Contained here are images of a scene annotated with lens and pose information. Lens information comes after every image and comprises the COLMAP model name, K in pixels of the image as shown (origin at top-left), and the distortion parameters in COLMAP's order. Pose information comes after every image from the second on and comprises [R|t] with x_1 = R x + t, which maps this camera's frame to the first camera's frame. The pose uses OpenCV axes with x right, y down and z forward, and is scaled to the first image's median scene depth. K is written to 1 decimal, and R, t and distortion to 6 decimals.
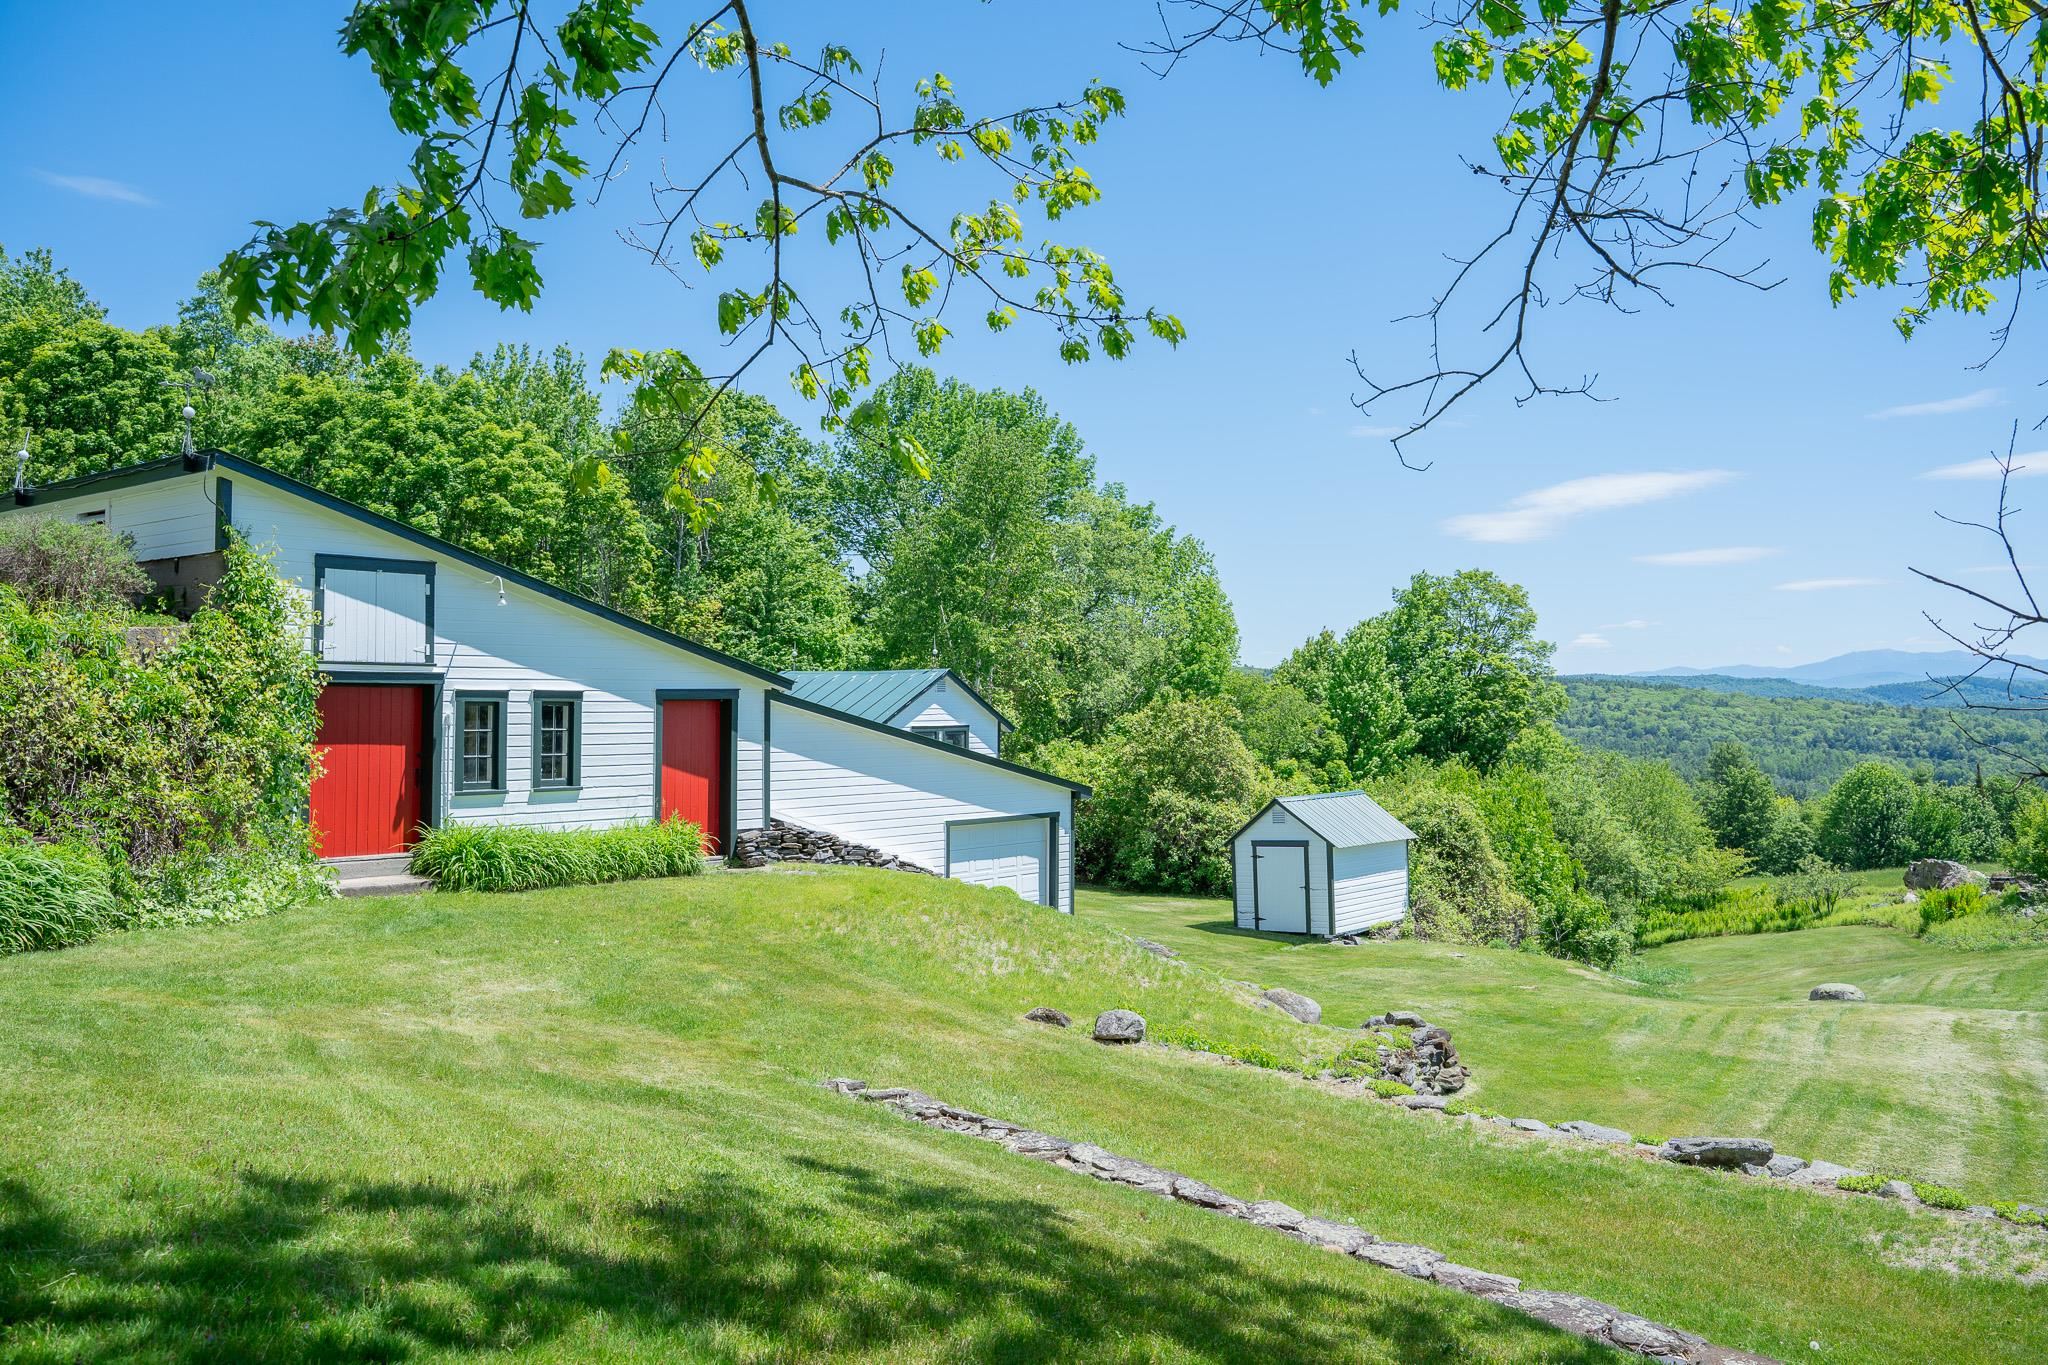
lens RADIAL K [[1710.3, 0, 1005.2], [0, 1710.3, 688.2], [0, 0, 1]] dist [-0.089524, 0.065253]
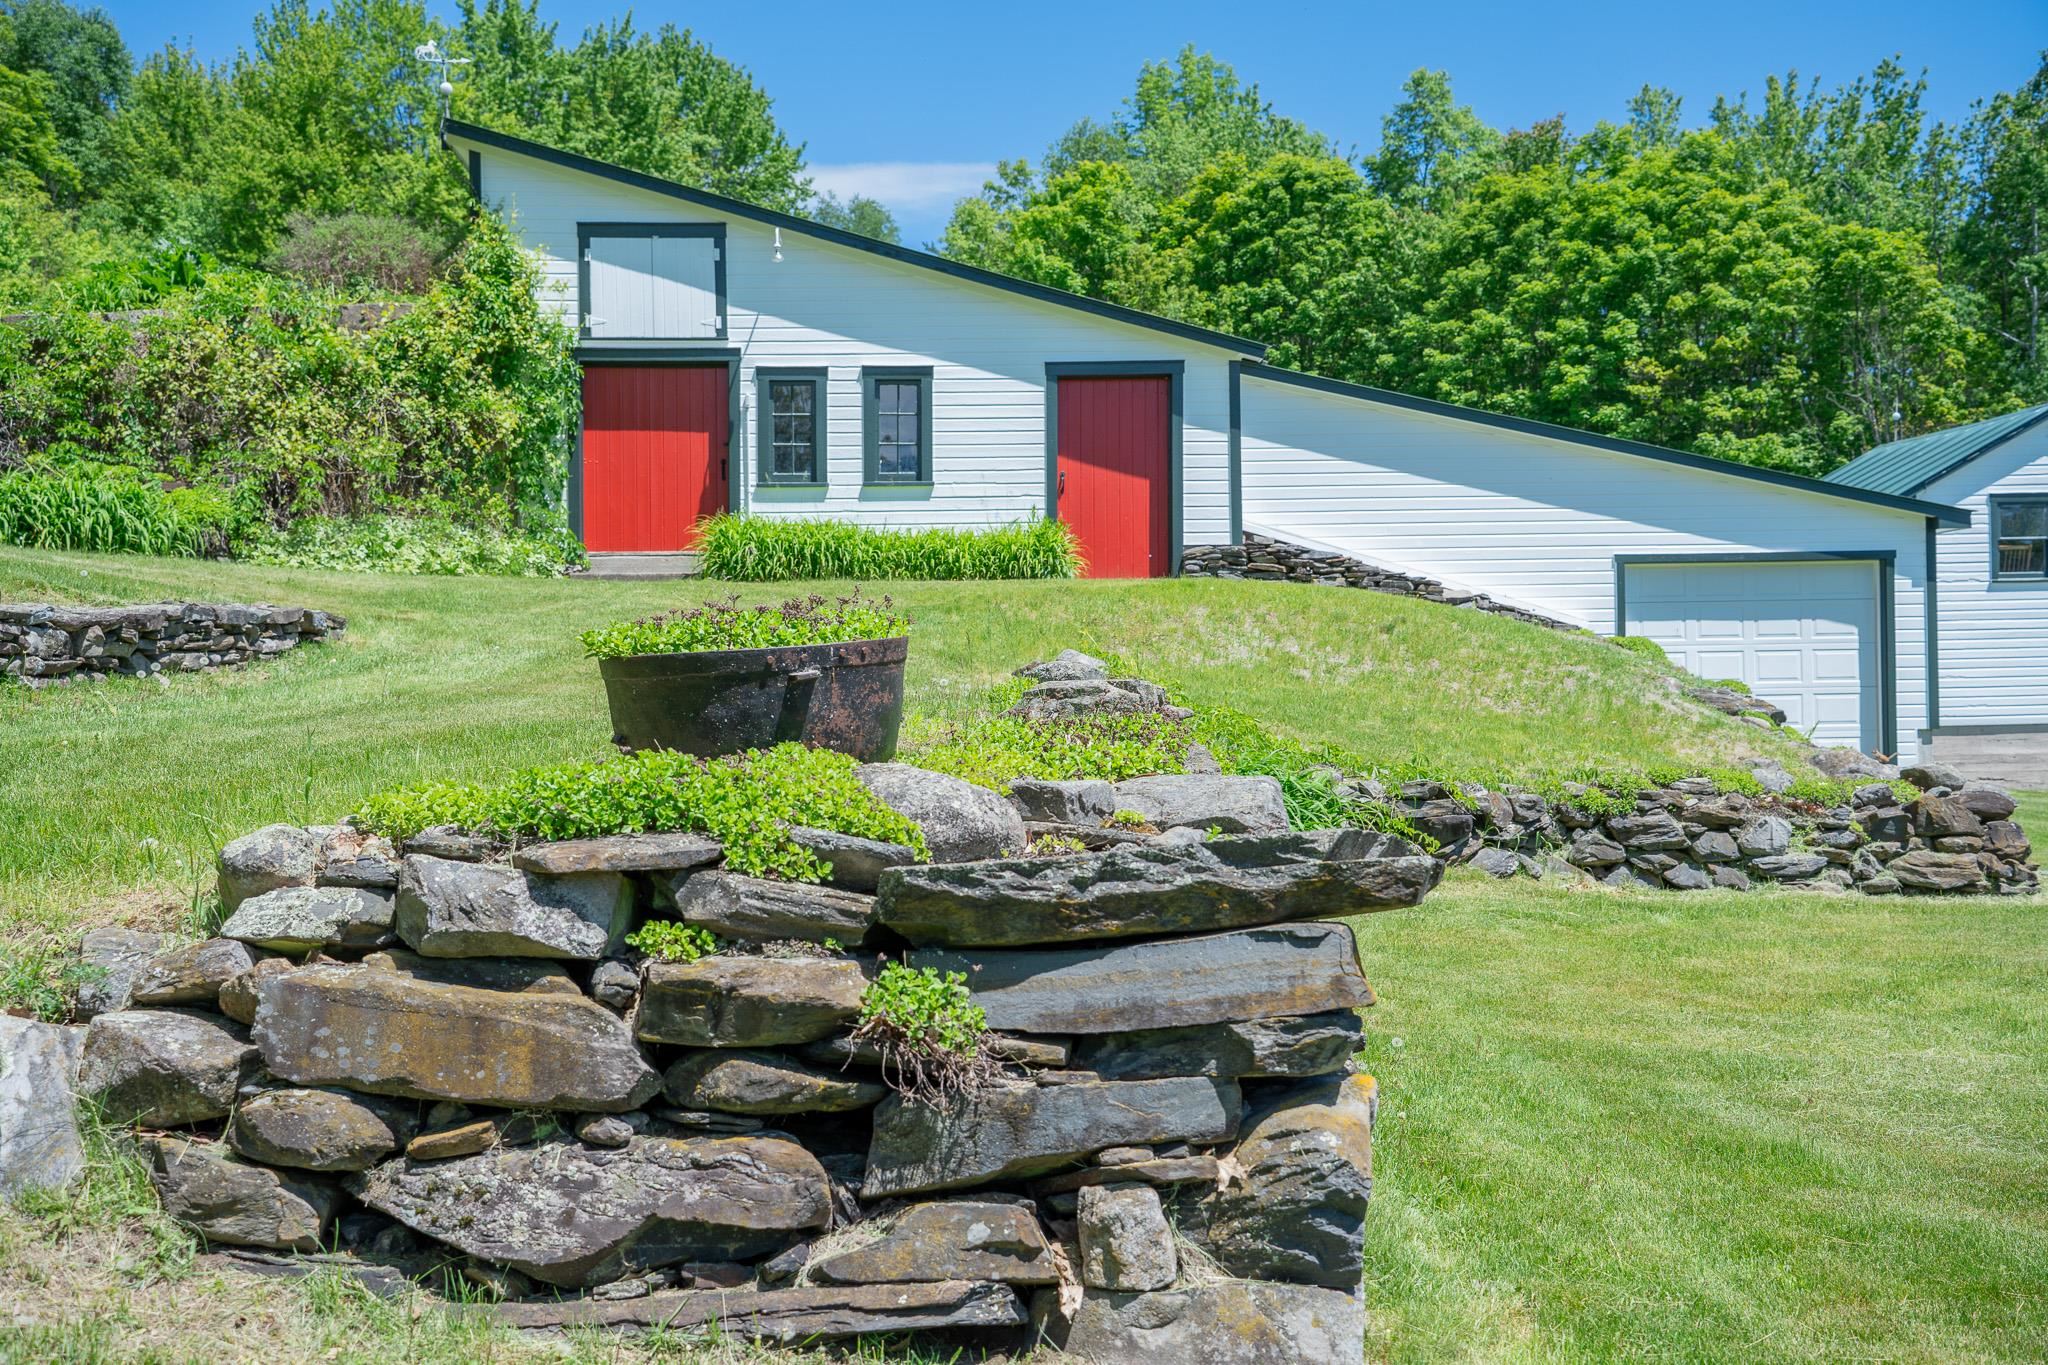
lens RADIAL K [[2298.6, 0, 1027.2], [0, 2298.6, 681.1], [0, 0, 1]] dist [0.080350, 0.000000]
pose [[0.672005, -0.028999, -0.739979, 0.541131], [0.022550, 0.999571, -0.018693, 0.157591], [0.740204, -0.004125, 0.672370, 0.248837]]
